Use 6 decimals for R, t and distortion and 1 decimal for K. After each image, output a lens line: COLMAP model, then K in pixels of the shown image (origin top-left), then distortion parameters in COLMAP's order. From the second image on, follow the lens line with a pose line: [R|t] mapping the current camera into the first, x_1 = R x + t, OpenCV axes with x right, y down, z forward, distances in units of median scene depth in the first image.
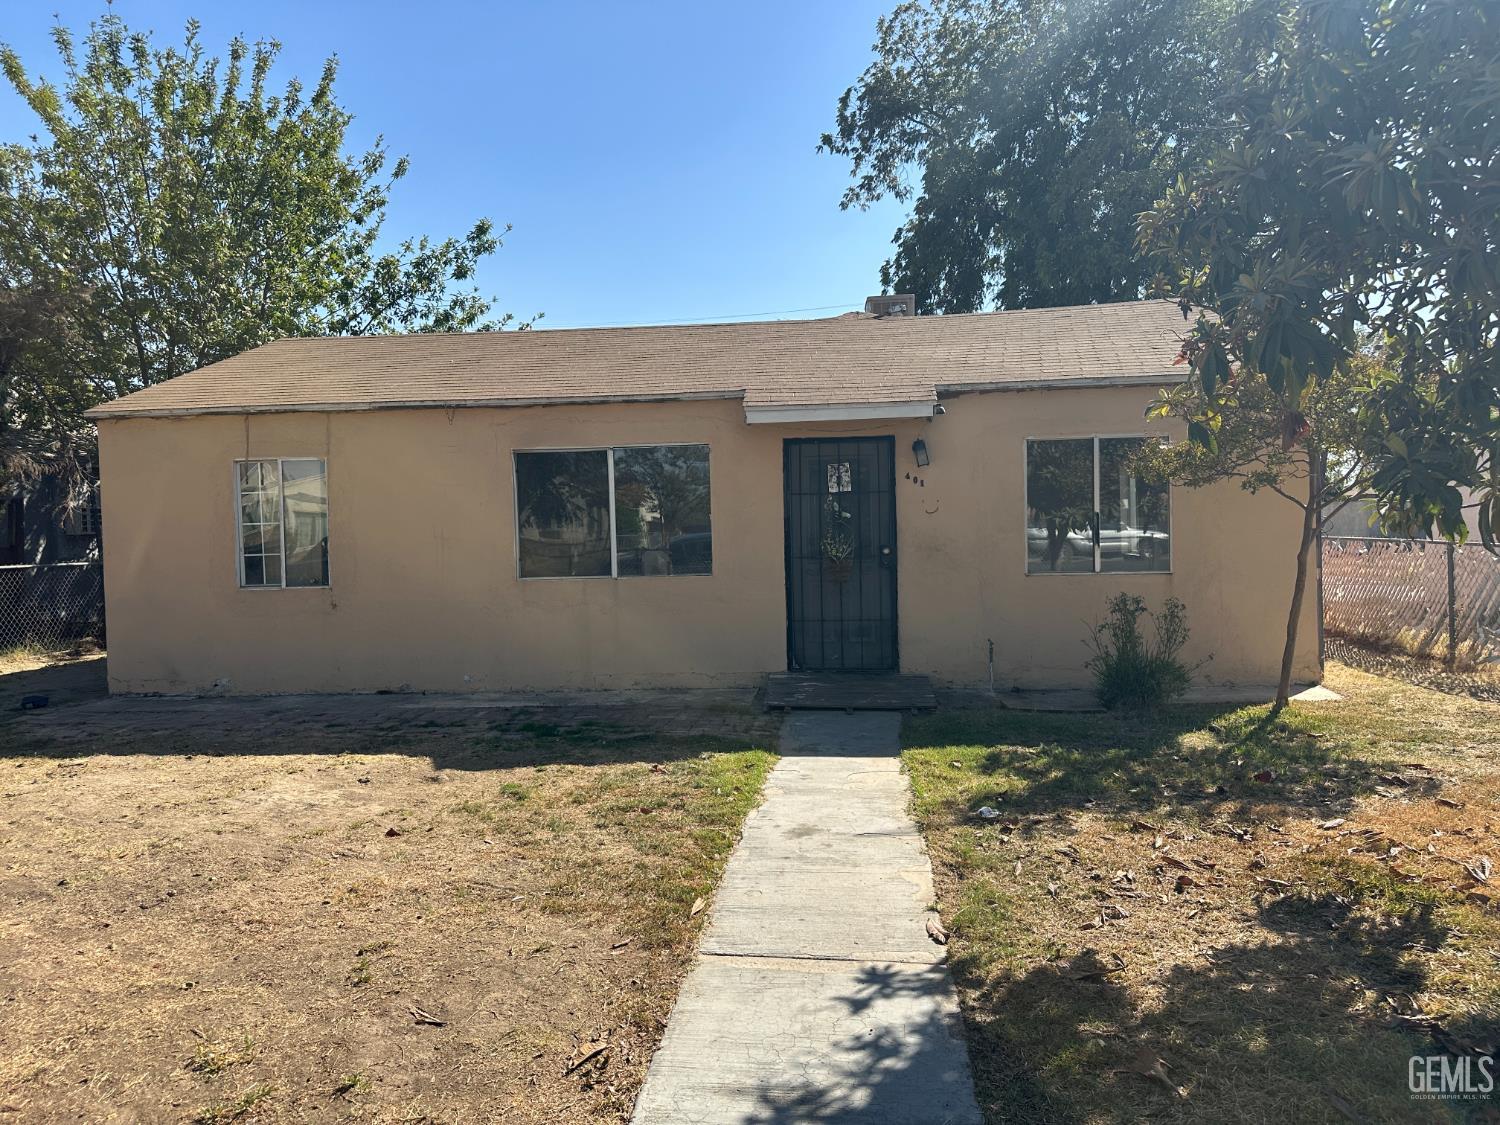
lens RADIAL K [[1048.2, 0, 752.3], [0, 1048.2, 569.6], [0, 0, 1]] dist [0.143134, -0.168188]
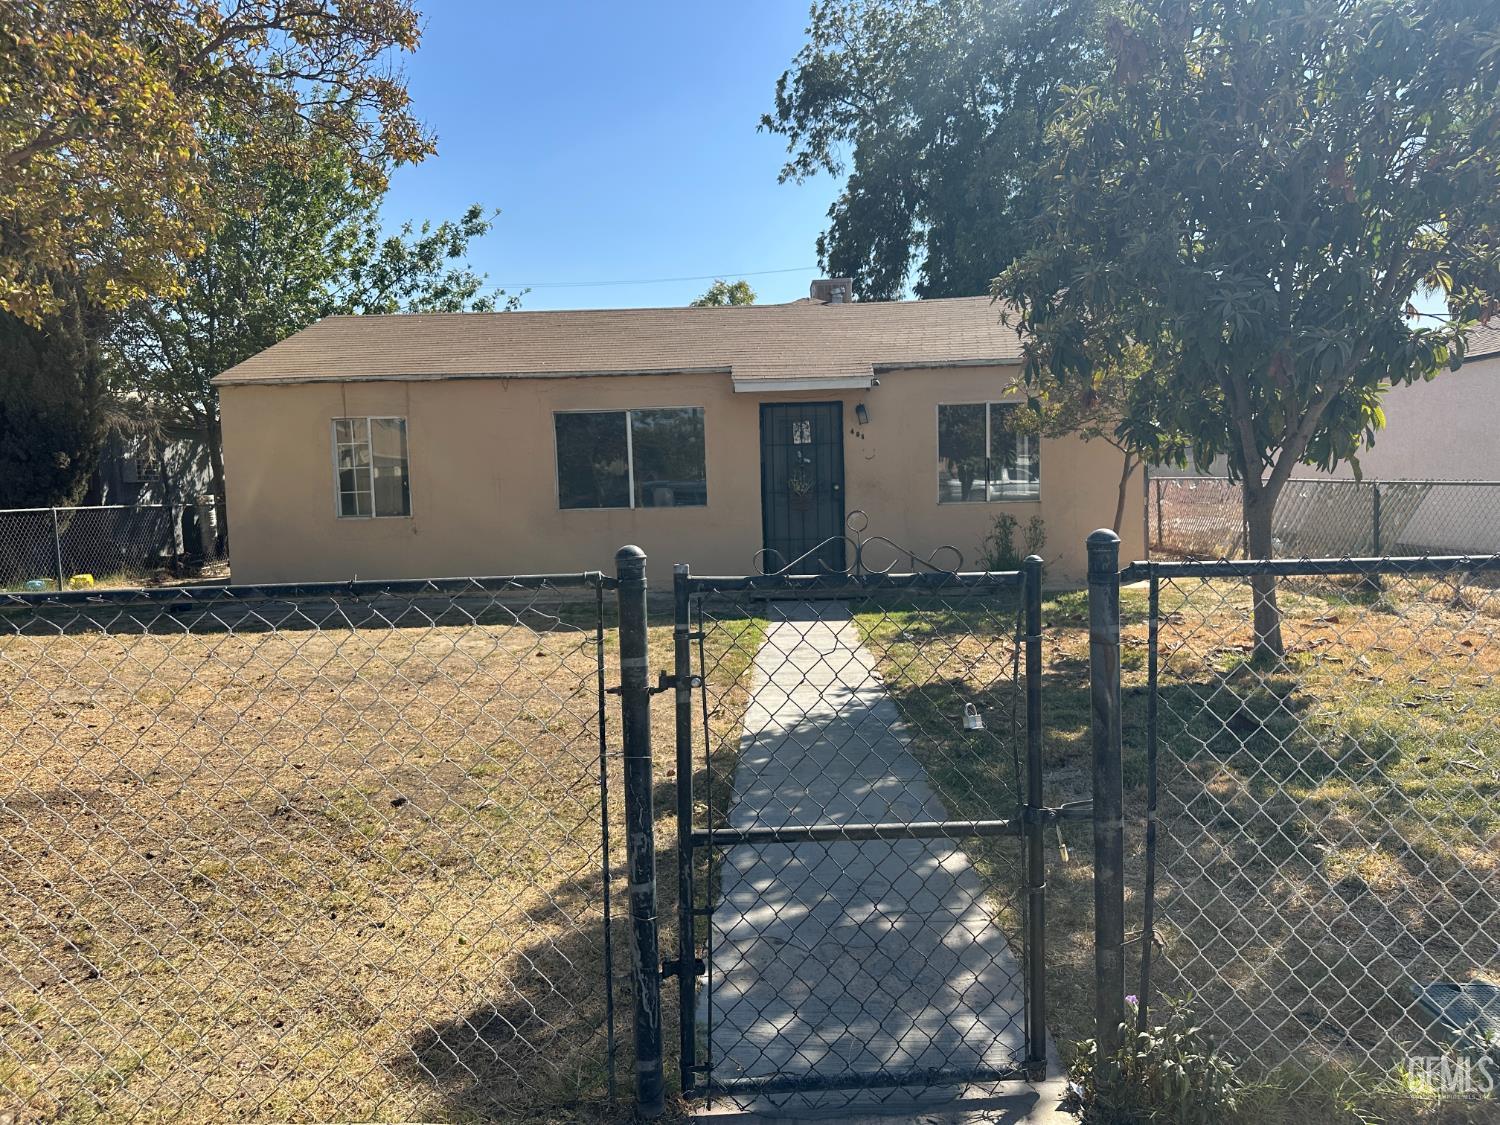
lens RADIAL K [[1048.2, 0, 752.3], [0, 1048.2, 569.6], [0, 0, 1]] dist [0.143134, -0.168188]
pose [[0.997764, -0.009072, 0.066223, -0.035907], [0.006386, 0.999153, 0.040651, 0.016571], [-0.066536, -0.040137, 0.996976, -0.173944]]
